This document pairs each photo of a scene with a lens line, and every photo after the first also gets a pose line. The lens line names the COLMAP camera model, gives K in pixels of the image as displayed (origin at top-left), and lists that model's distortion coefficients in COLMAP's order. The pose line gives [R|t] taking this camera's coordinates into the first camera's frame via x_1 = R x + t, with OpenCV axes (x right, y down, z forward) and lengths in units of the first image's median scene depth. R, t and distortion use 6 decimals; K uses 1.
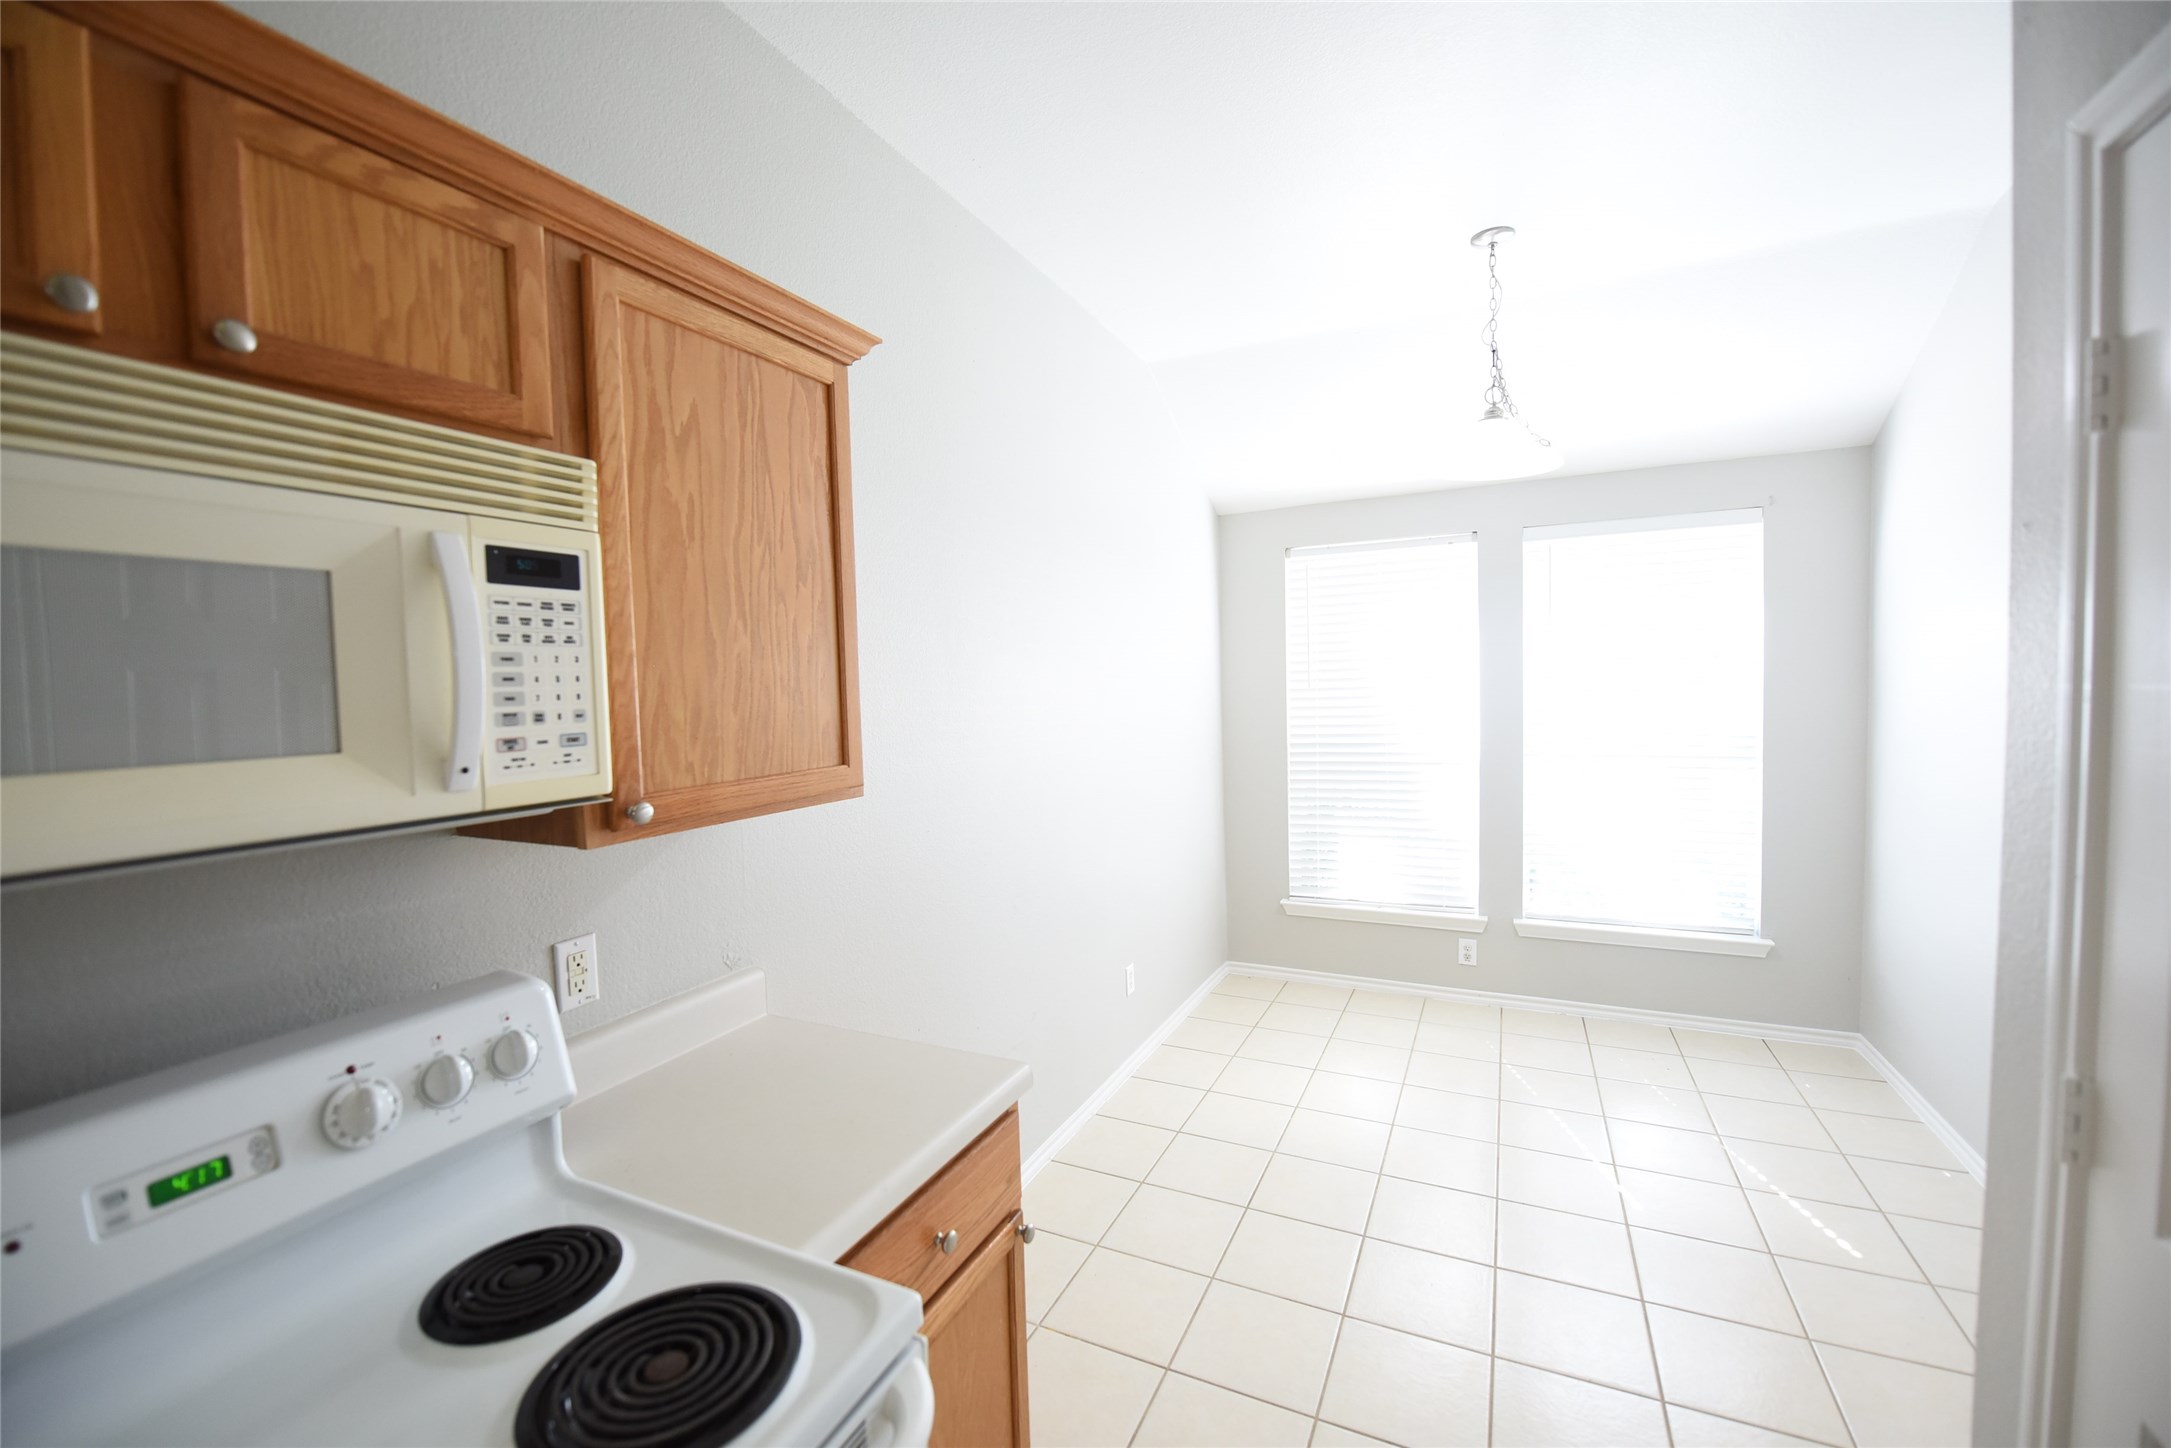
lens RADIAL K [[871.8, 0, 1091.0], [0, 871.8, 721.1], [0, 0, 1]] dist [-0.015883, -0.001428]
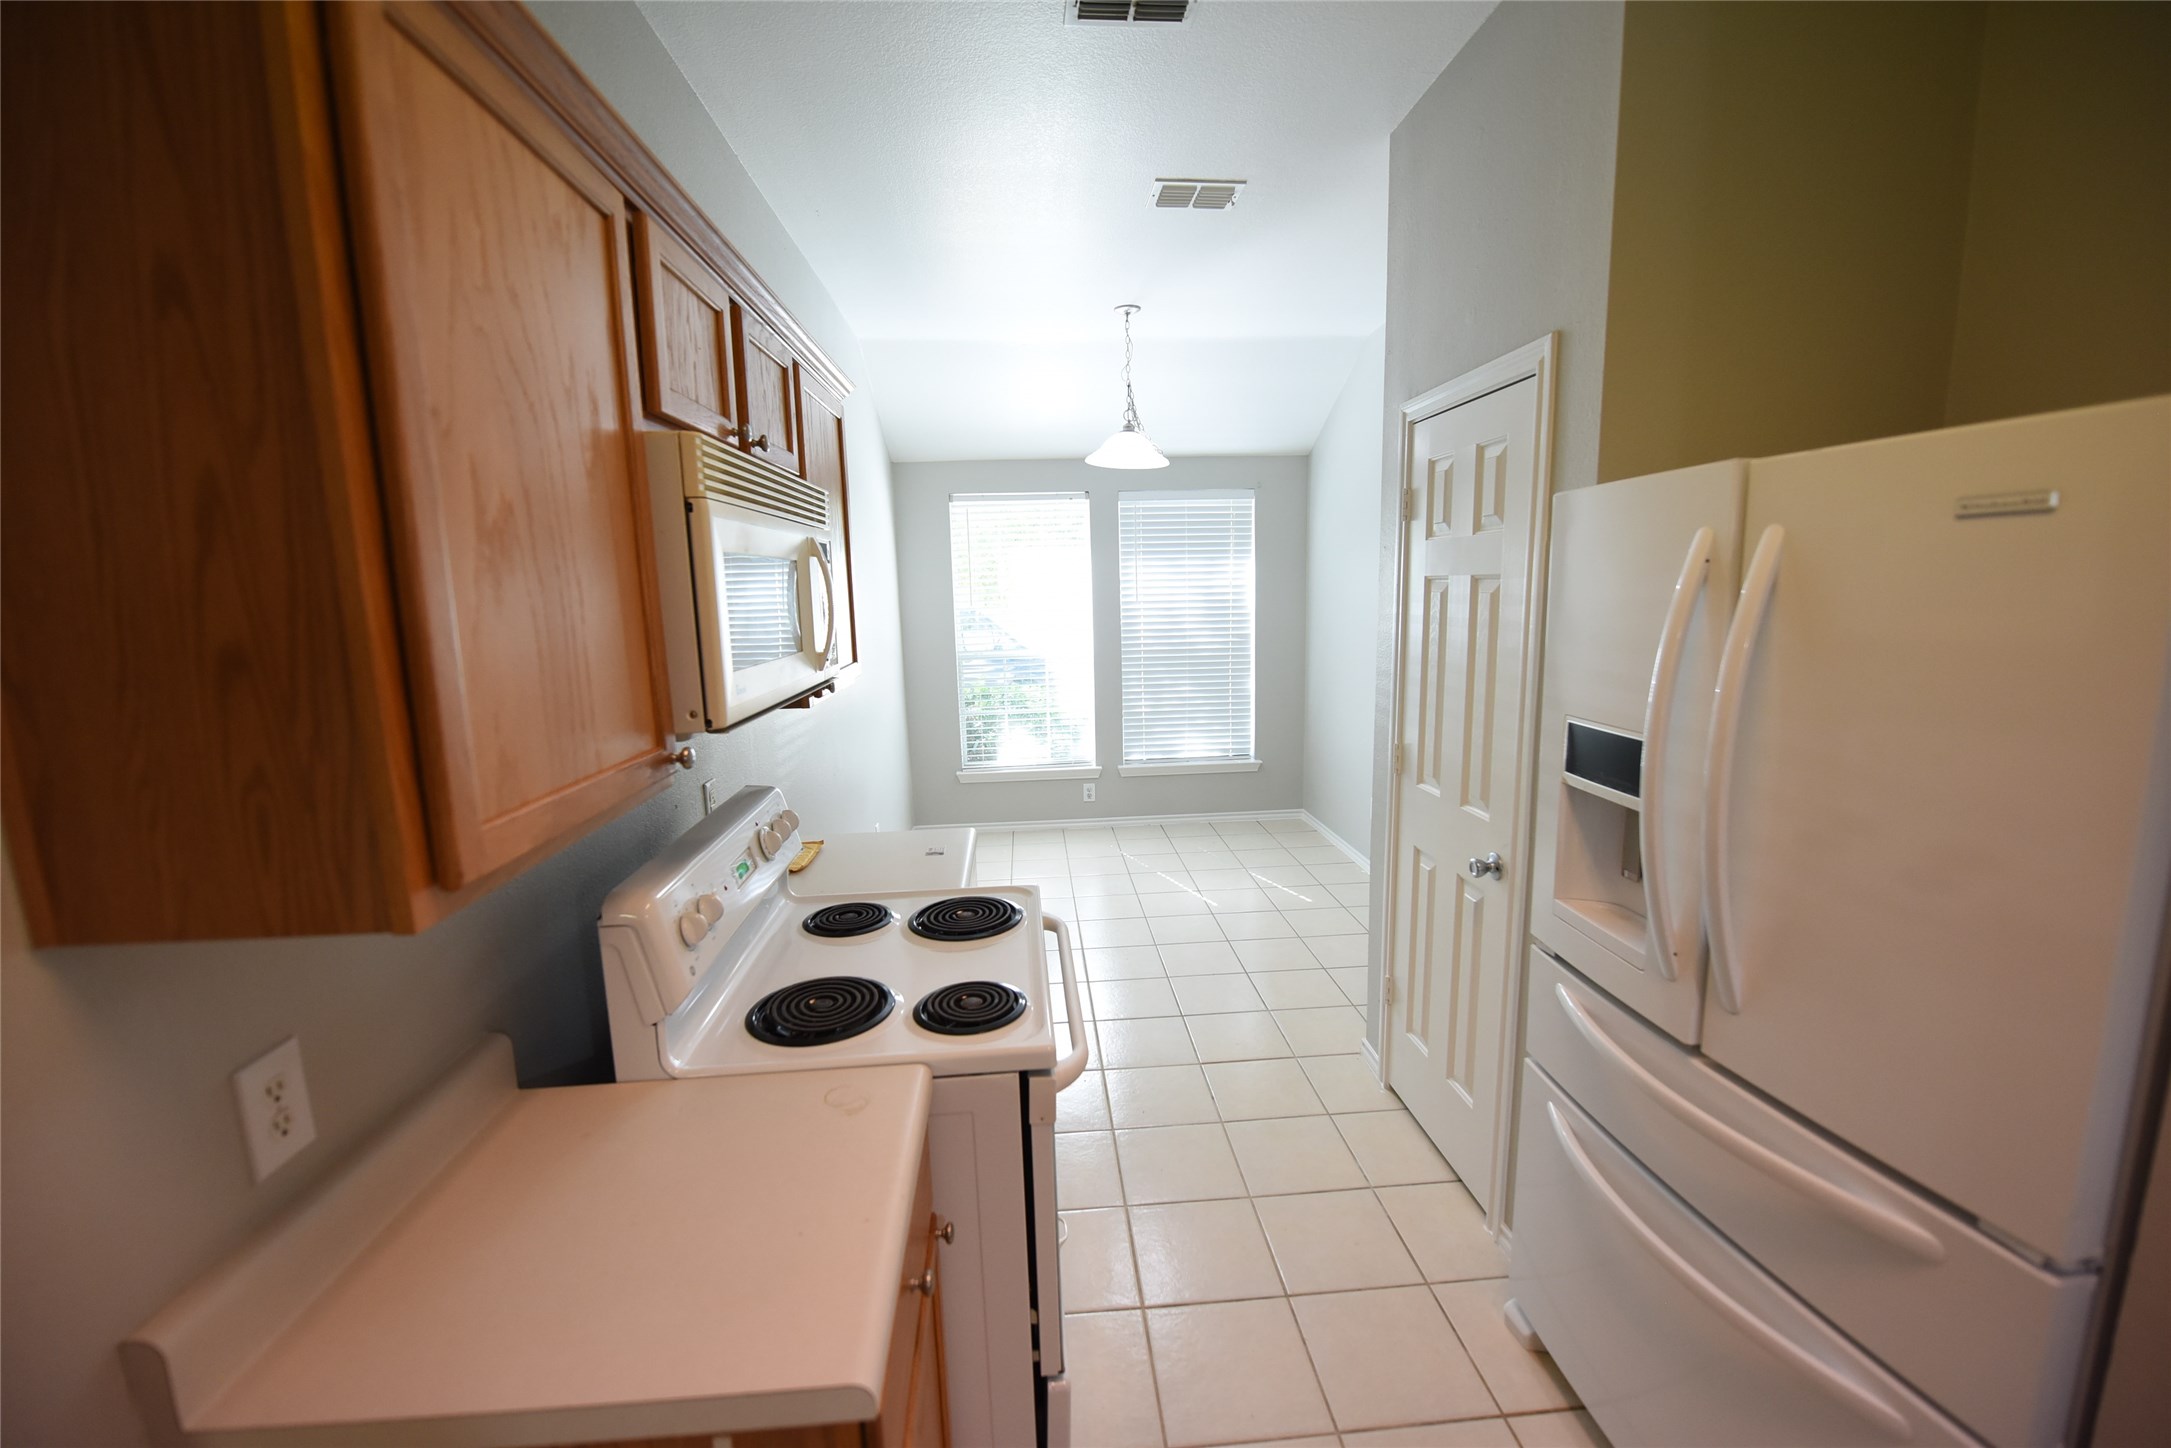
lens RADIAL K [[871.8, 0, 1092.8], [0, 871.8, 722.3], [0, 0, 1]] dist [-0.015883, -0.001428]
pose [[0.863614, -0.074142, 0.498672, -0.279987], [0.024827, 0.994182, 0.104817, 0.001946], [-0.503542, -0.078142, 0.860430, -0.236903]]
